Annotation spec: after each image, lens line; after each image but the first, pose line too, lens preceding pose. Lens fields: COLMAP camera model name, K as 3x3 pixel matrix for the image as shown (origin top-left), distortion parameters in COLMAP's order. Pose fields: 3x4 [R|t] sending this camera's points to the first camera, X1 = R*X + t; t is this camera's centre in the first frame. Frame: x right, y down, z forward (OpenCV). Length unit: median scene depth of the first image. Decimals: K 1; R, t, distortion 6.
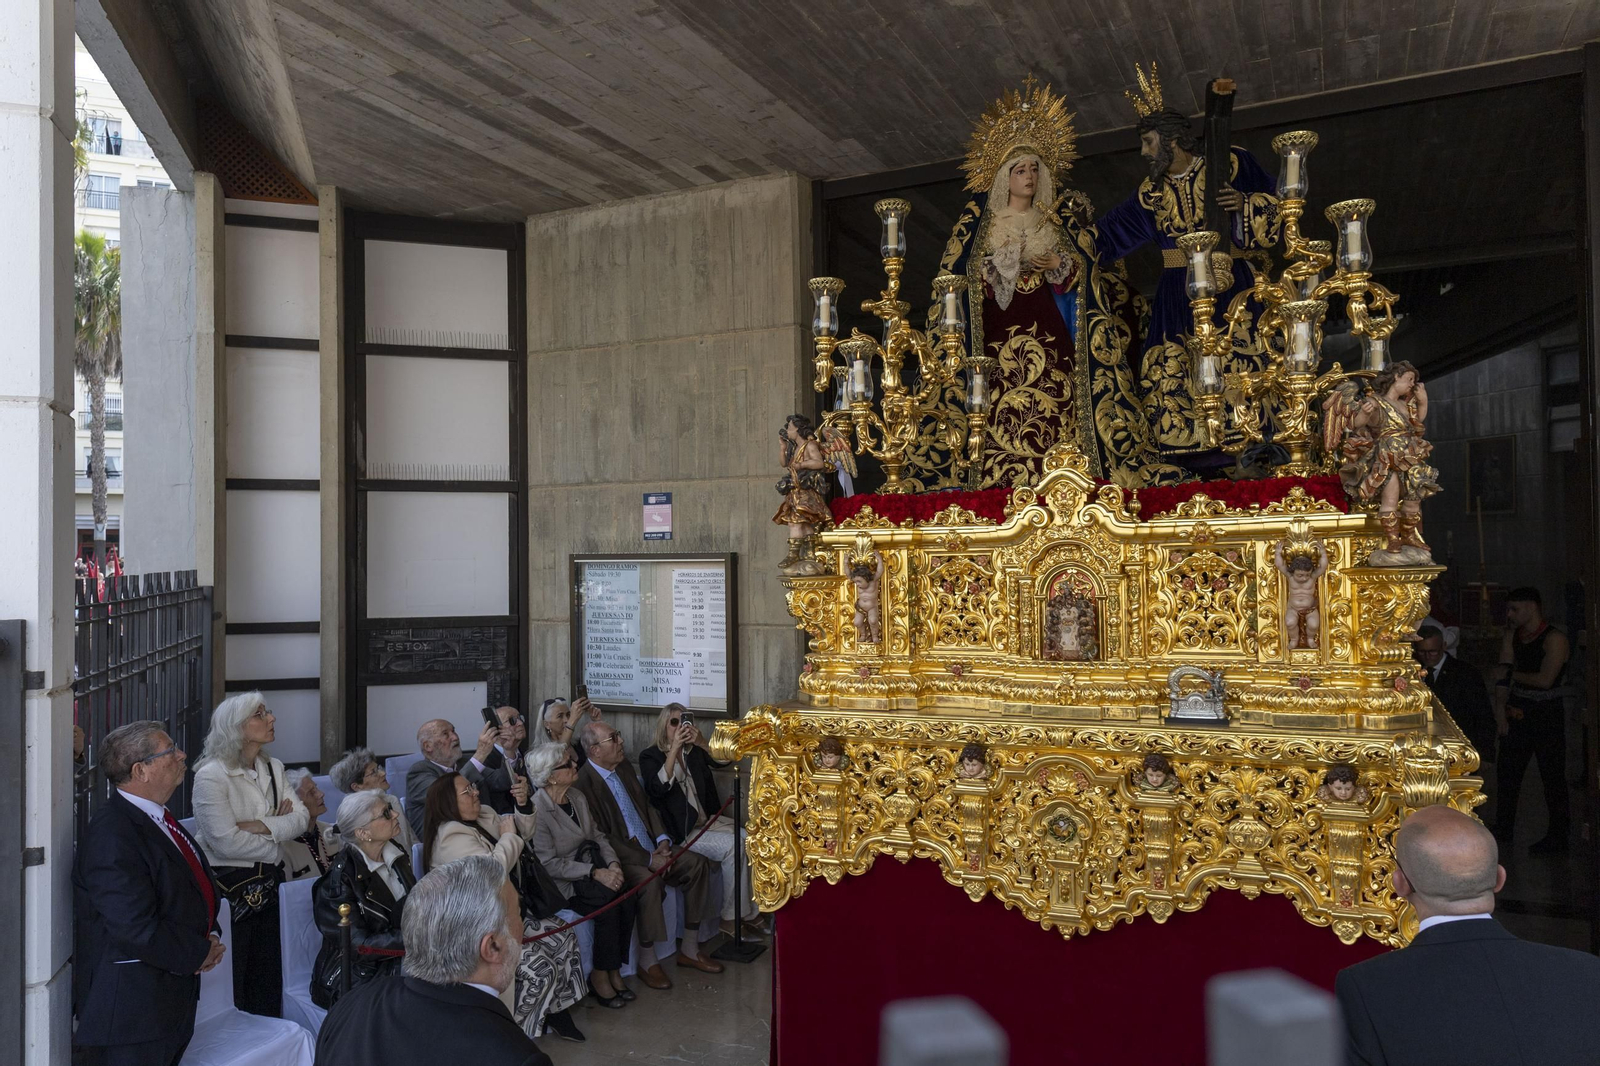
lens RADIAL K [[1125.5, 0, 798.7], [0, 1125.5, 548.7], [0, 0, 1]] dist [0.011090, -0.000893]
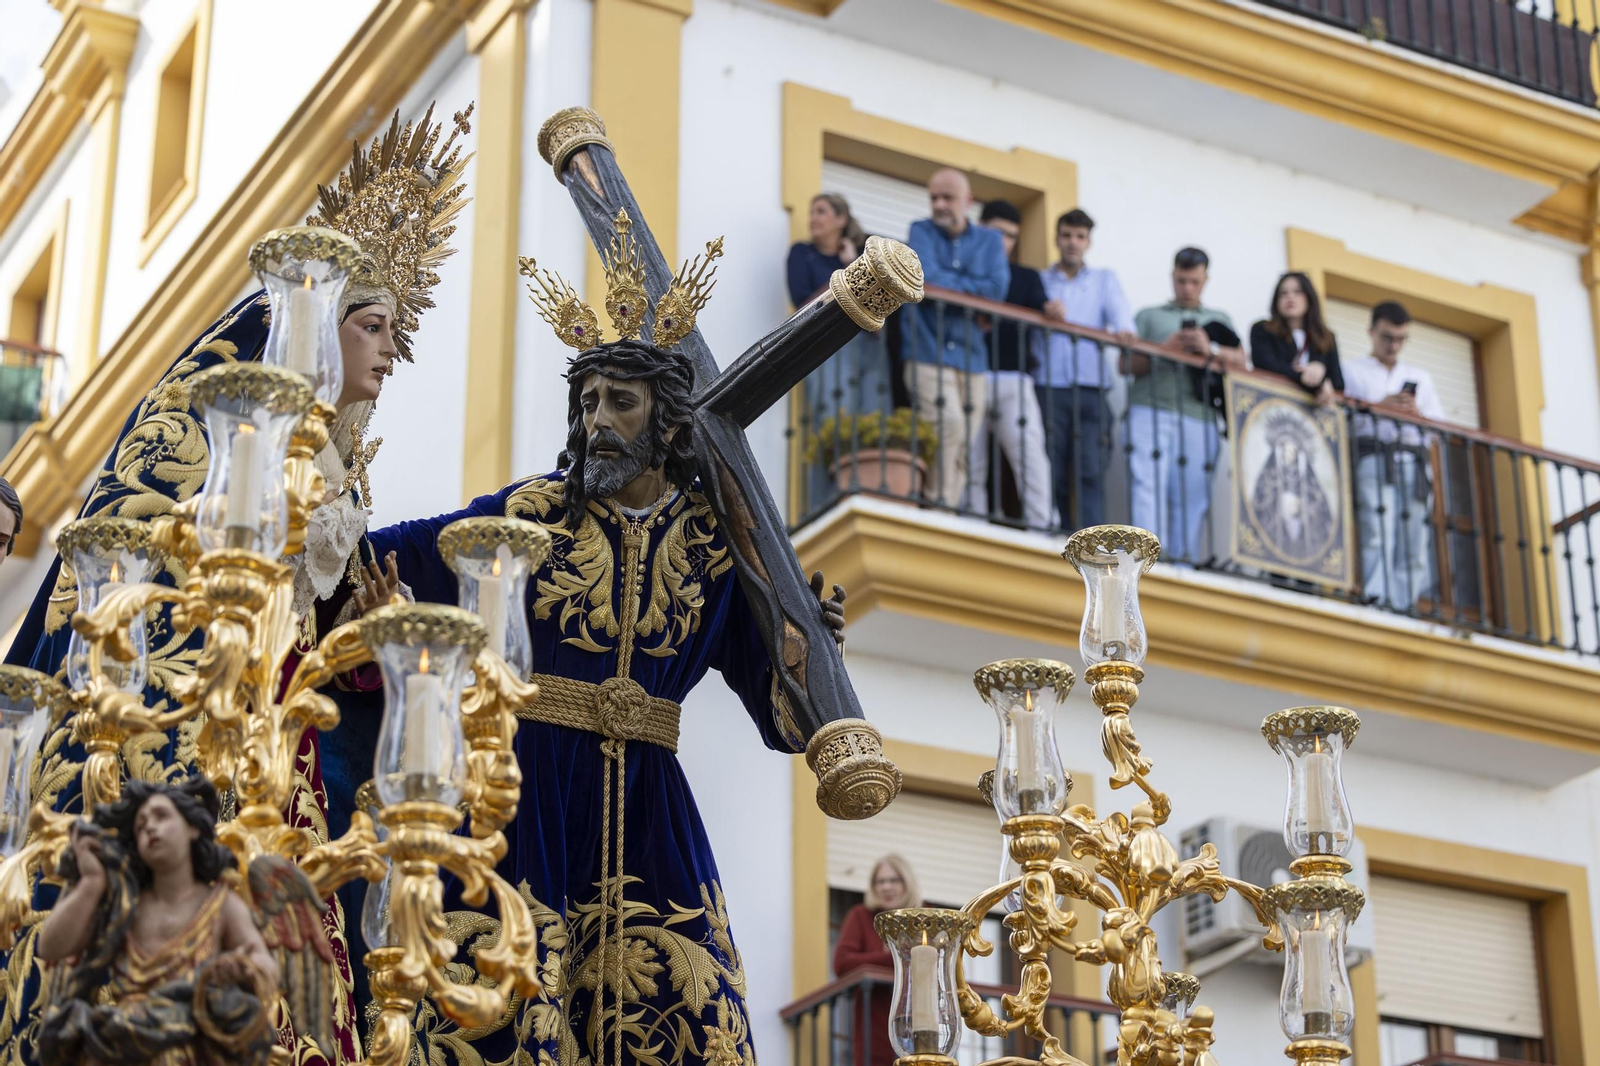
lens RADIAL K [[3194.4, 0, 796.7], [0, 3194.4, 521.3], [0, 0, 1]] dist [-0.021028, 0.000000]
pose [[0.400746, 0.387653, 0.830137, -0.572020], [-0.010031, 0.907878, -0.419114, 0.143392], [-0.916134, 0.159631, 0.367717, 0.538279]]
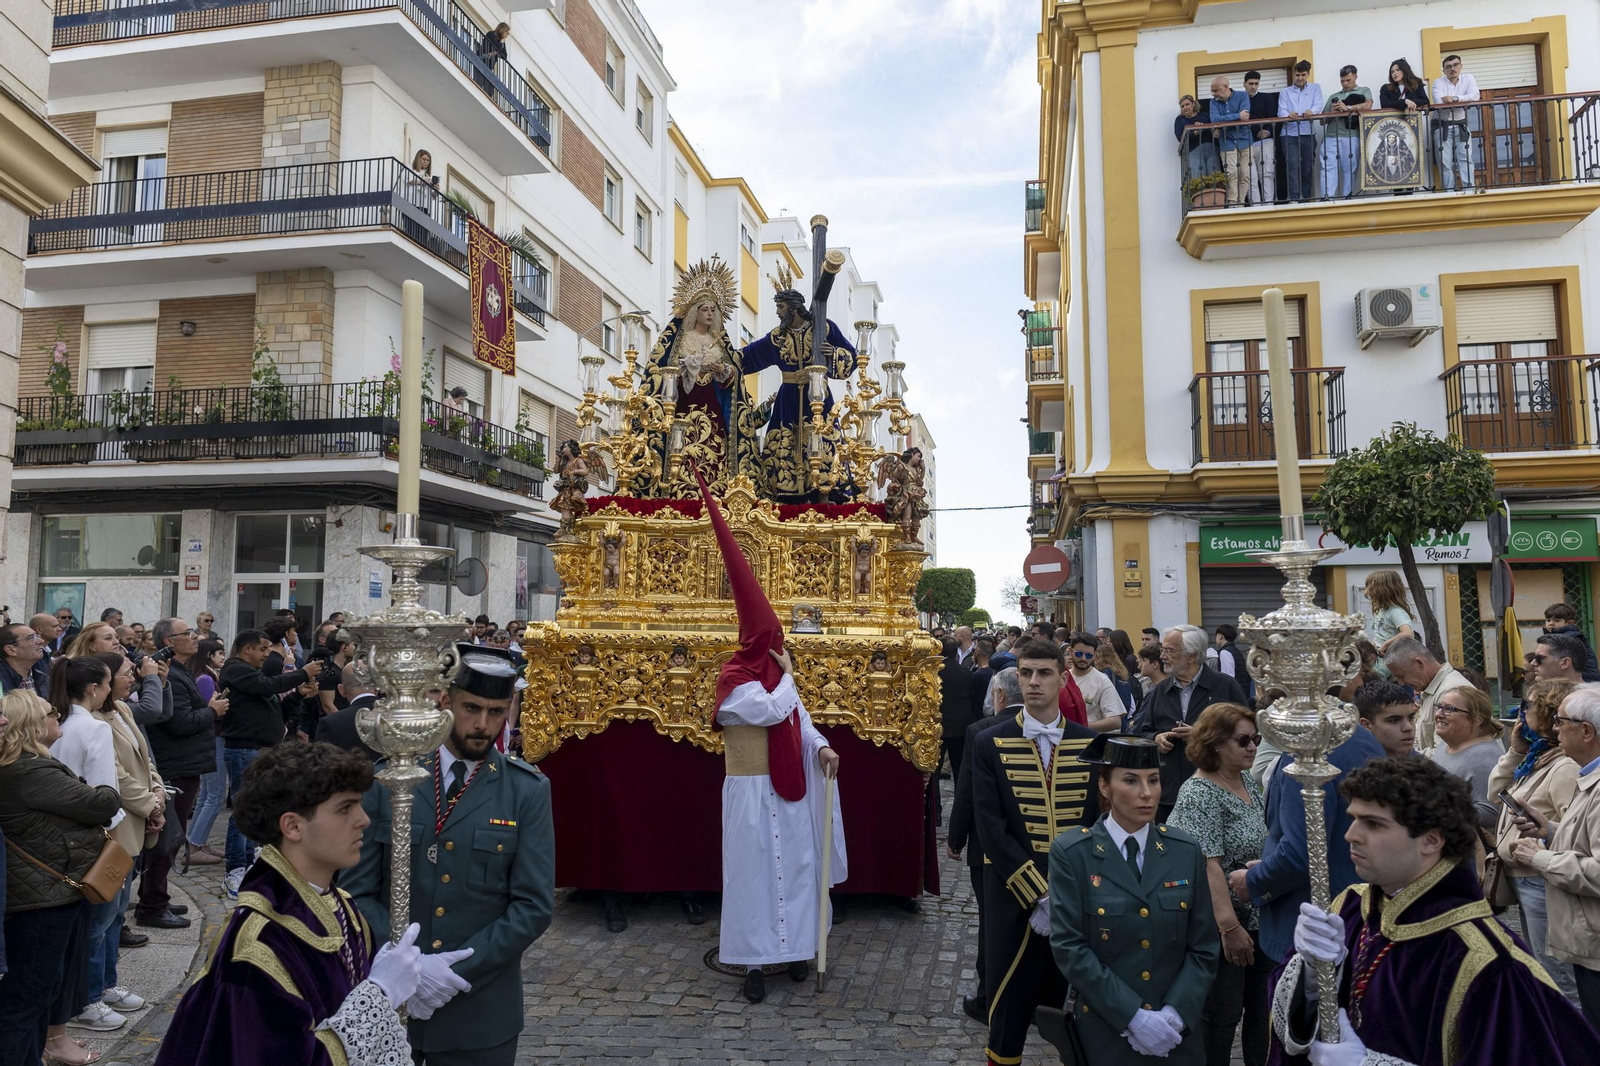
lens RADIAL K [[1125.5, 0, 802.8], [0, 1125.5, 545.2], [0, 0, 1]] dist [0.011090, -0.000893]
pose [[0.904189, 0.084589, 0.418673, -0.326860], [-0.047438, 0.994017, -0.098382, 0.151290], [-0.424490, 0.069096, 0.902792, -0.490037]]
